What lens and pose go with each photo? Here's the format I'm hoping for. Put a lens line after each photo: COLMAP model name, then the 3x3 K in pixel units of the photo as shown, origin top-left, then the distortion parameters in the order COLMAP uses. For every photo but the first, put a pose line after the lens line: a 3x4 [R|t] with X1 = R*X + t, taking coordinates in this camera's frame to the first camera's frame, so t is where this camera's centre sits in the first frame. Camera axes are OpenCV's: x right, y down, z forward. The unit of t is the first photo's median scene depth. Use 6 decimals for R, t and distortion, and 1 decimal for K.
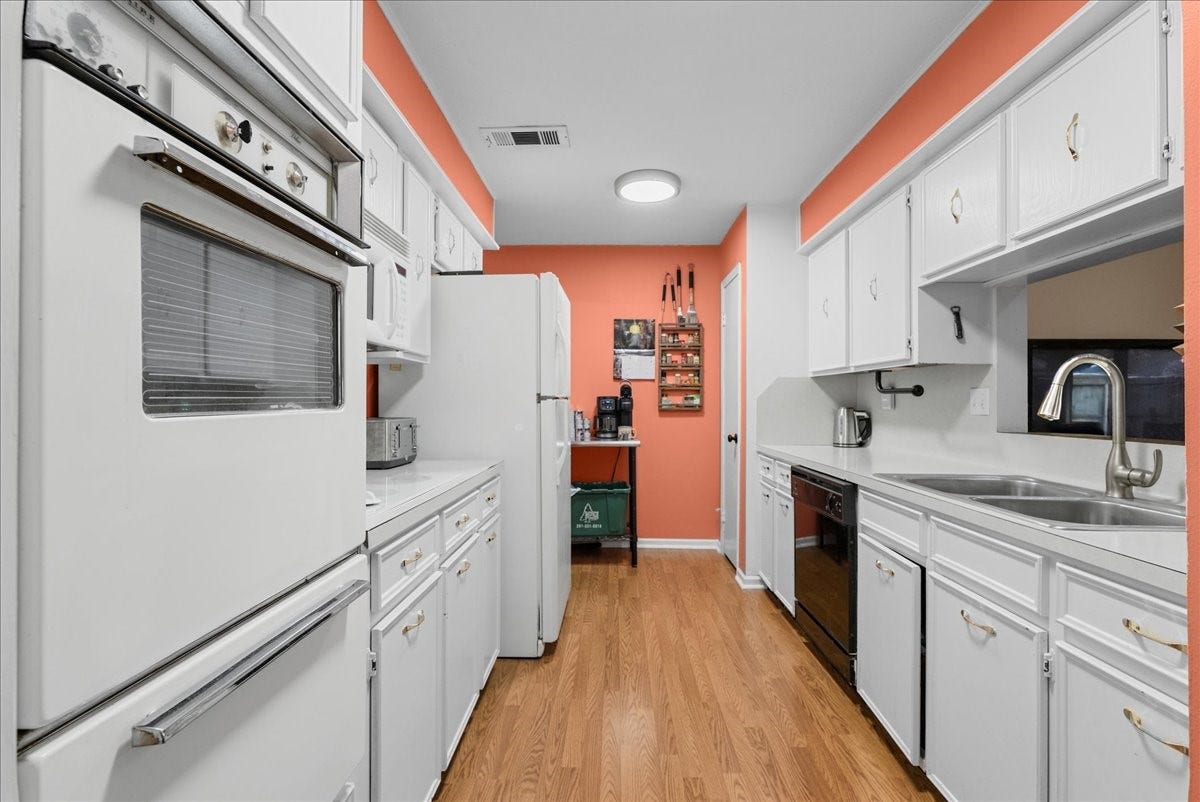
lens RADIAL K [[539.5, 0, 600.0], [0, 539.5, 401.0], [0, 0, 1]] dist [-0.001658, -0.000058]
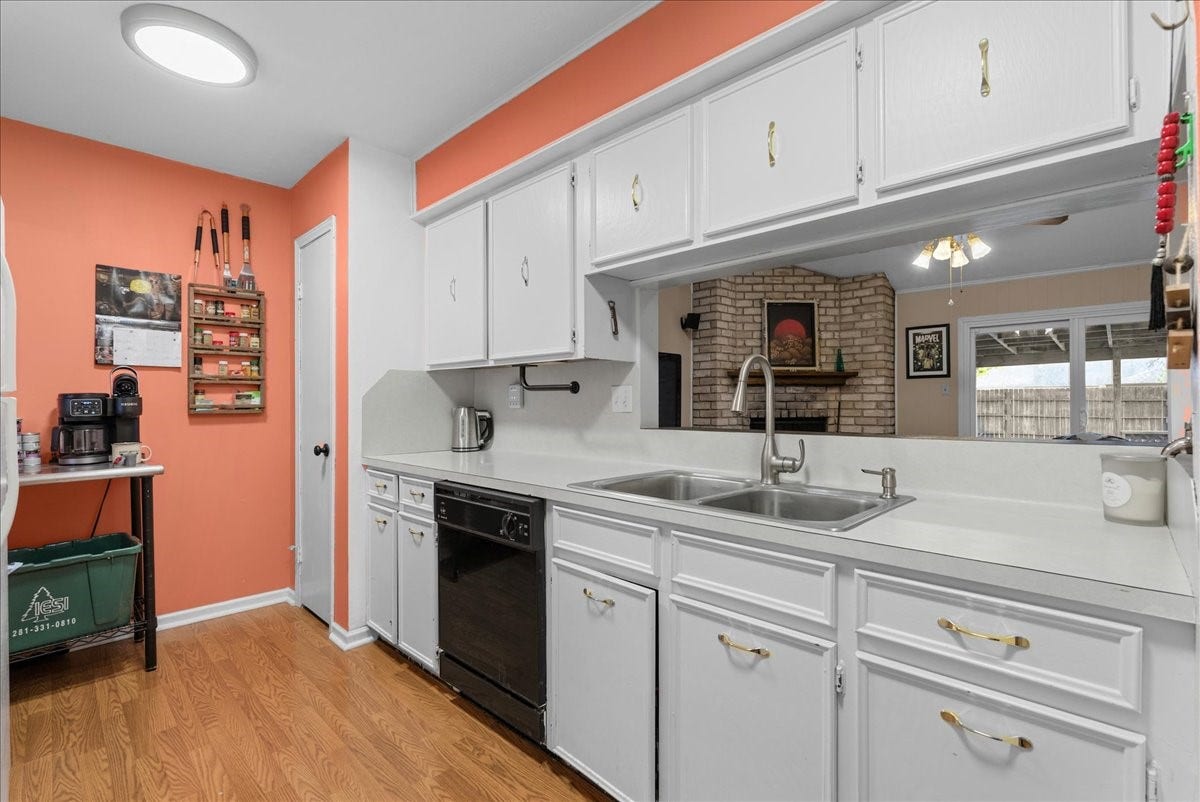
lens RADIAL K [[539.5, 0, 600.0], [0, 539.5, 401.0], [0, 0, 1]] dist [-0.001658, -0.000058]
pose [[0.674946, -0.005914, 0.737843, -0.048189], [0.004887, 0.999982, 0.003545, 0.000566], [-0.737851, 0.001213, 0.674963, 0.235168]]
